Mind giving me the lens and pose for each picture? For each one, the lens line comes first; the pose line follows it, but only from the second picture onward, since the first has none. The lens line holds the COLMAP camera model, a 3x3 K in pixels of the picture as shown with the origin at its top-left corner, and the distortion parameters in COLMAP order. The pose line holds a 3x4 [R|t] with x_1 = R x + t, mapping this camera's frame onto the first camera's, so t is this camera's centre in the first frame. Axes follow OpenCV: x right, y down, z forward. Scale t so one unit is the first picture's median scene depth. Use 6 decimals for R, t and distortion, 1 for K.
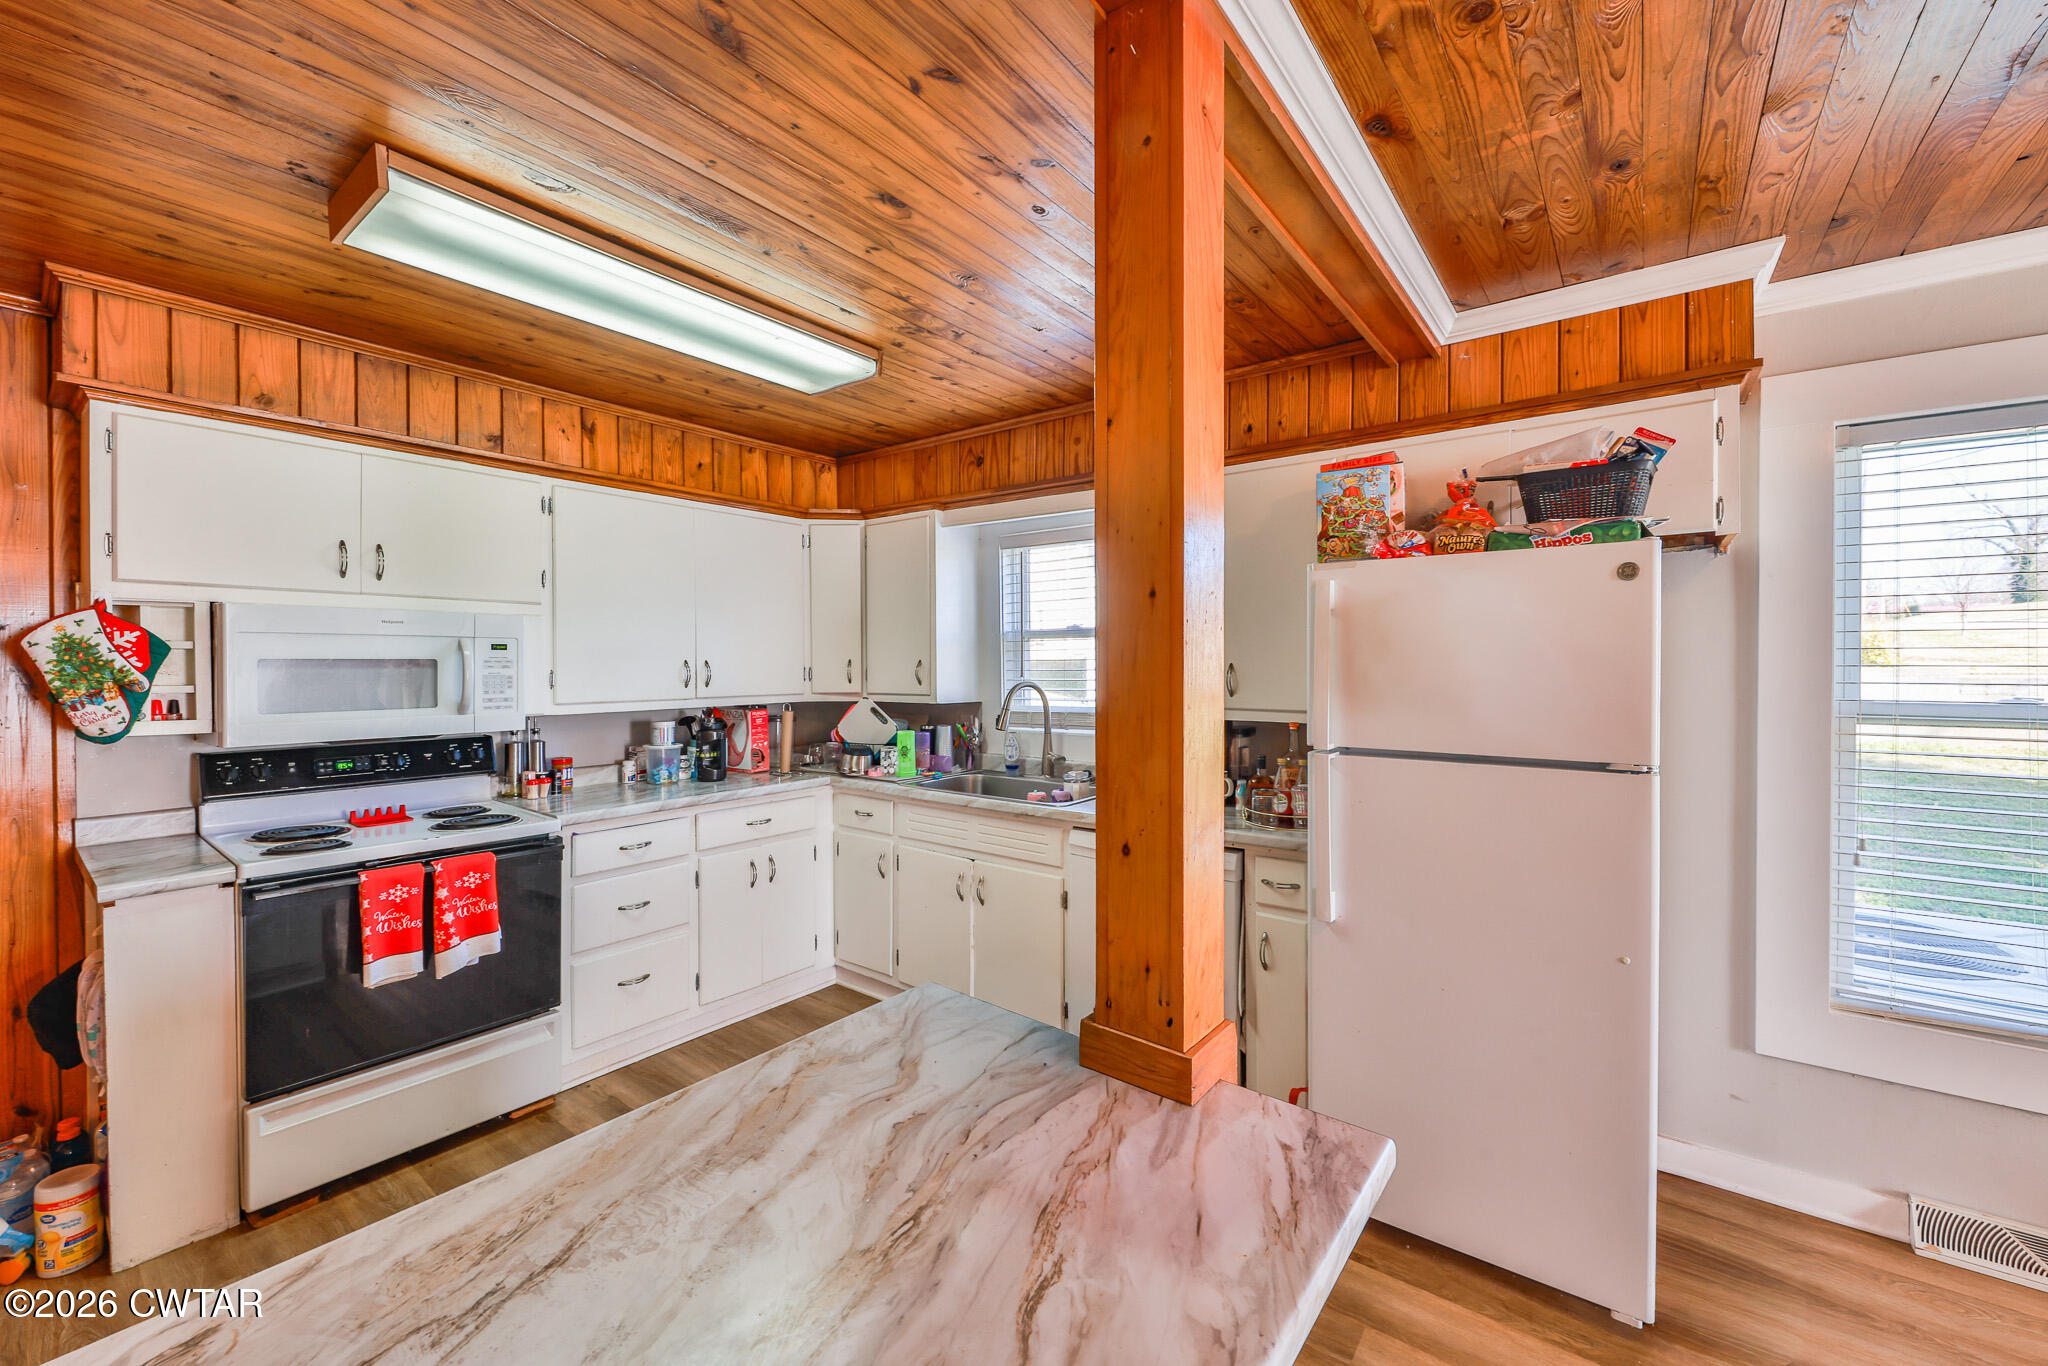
lens RADIAL K [[823.6, 0, 1024.0], [0, 823.6, 683.0], [0, 0, 1]] dist [-0.000327, -0.000254]
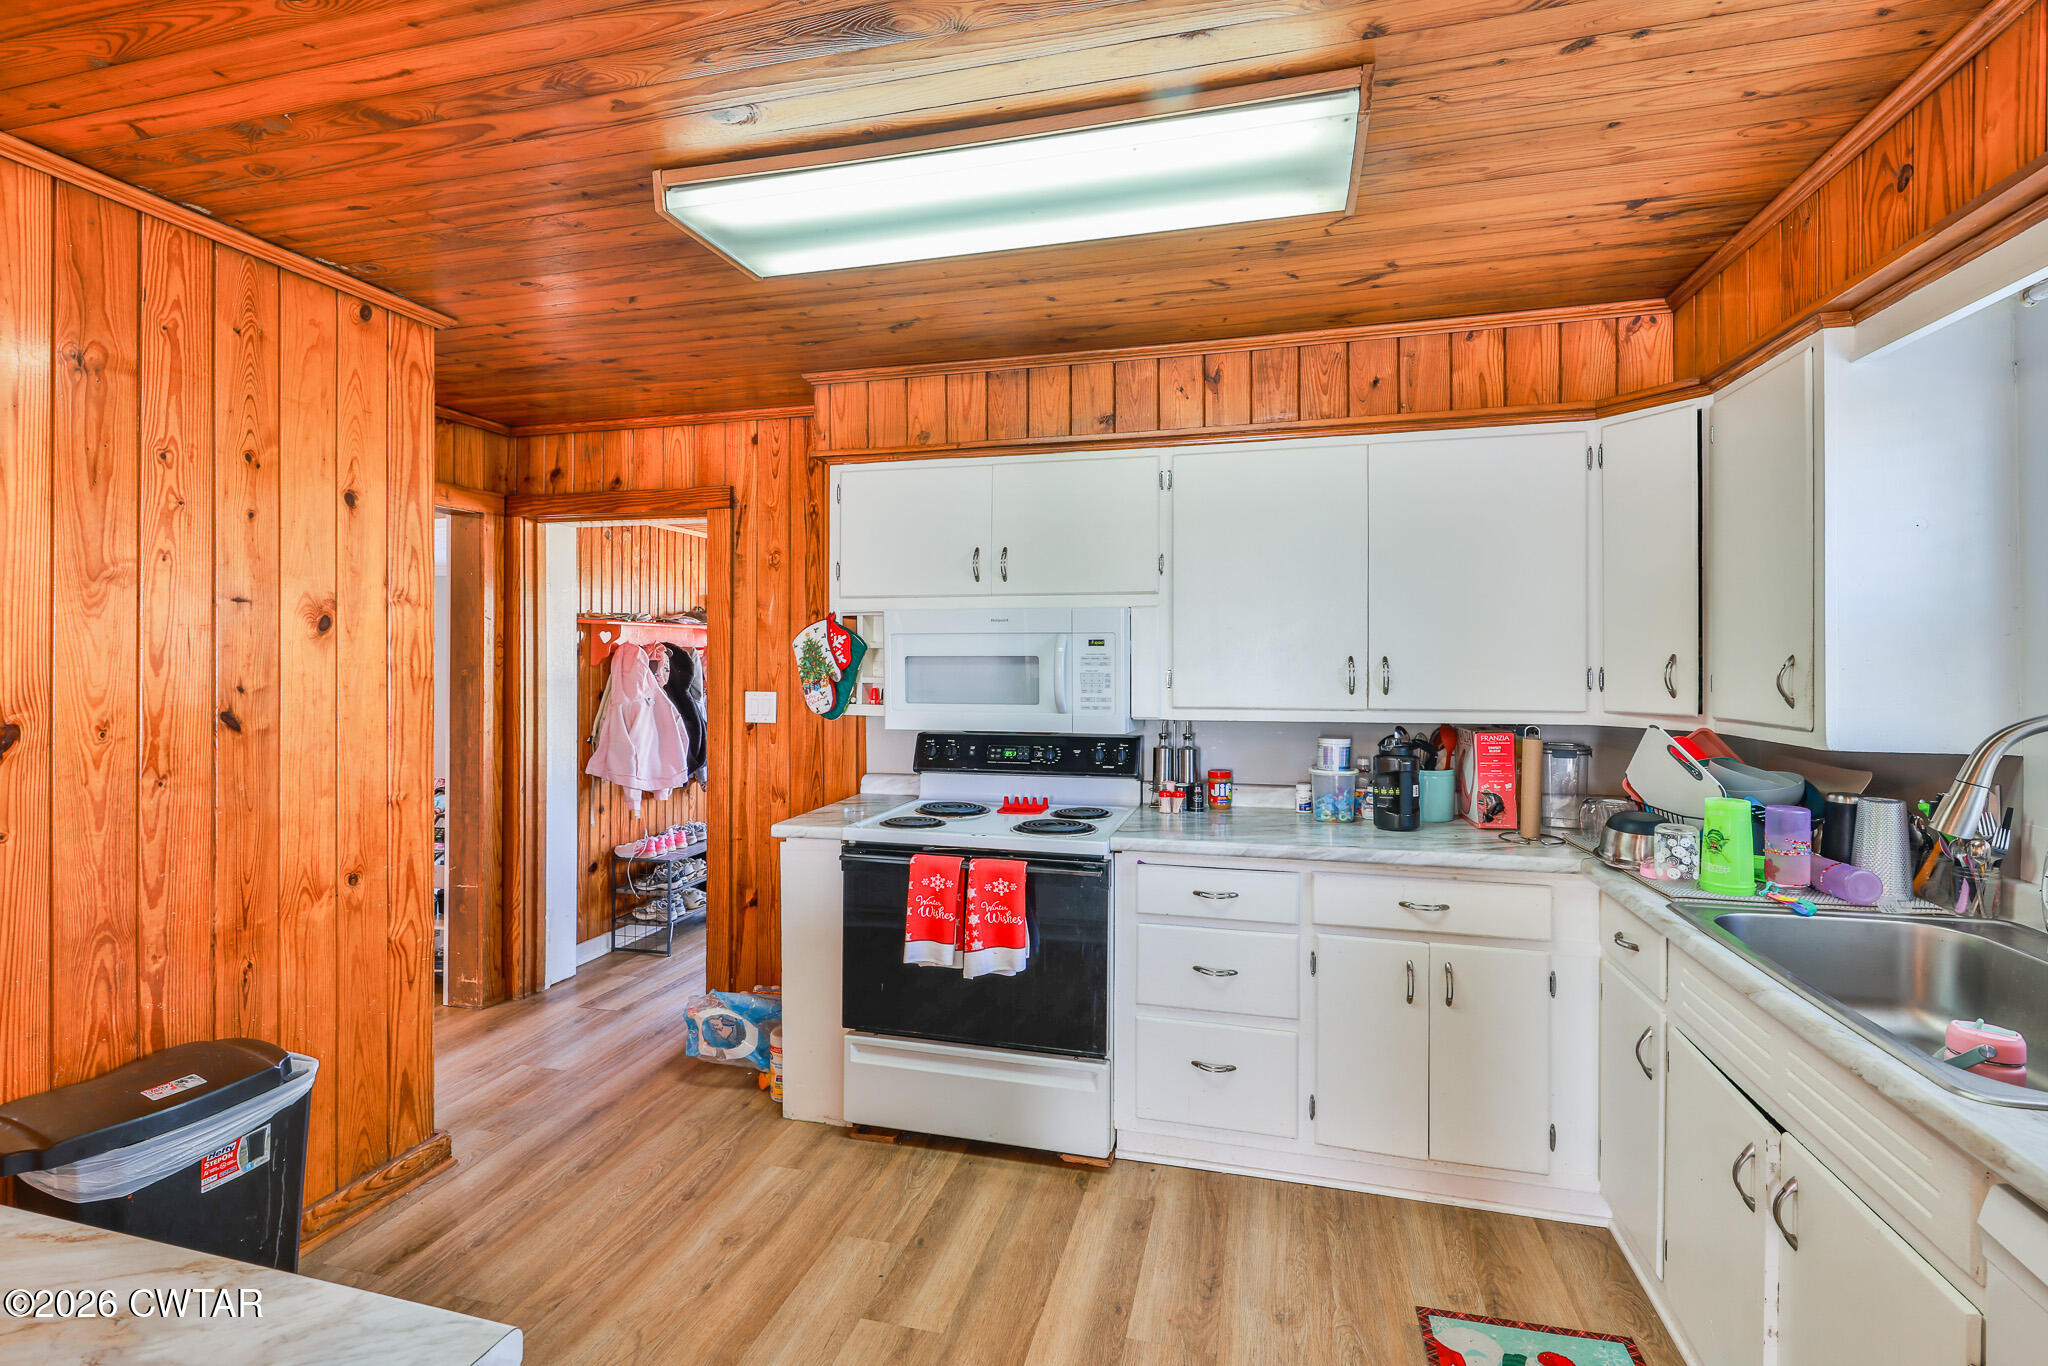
lens RADIAL K [[872.3, 0, 1032.6], [0, 872.3, 665.2], [0, 0, 1]] dist [0.017819, -0.010950]
pose [[0.382536, 0.008897, -0.923898, 0.253396], [-0.023877, 0.999715, -0.000259, -0.017192], [0.923632, 0.022159, 0.382639, 0.581165]]
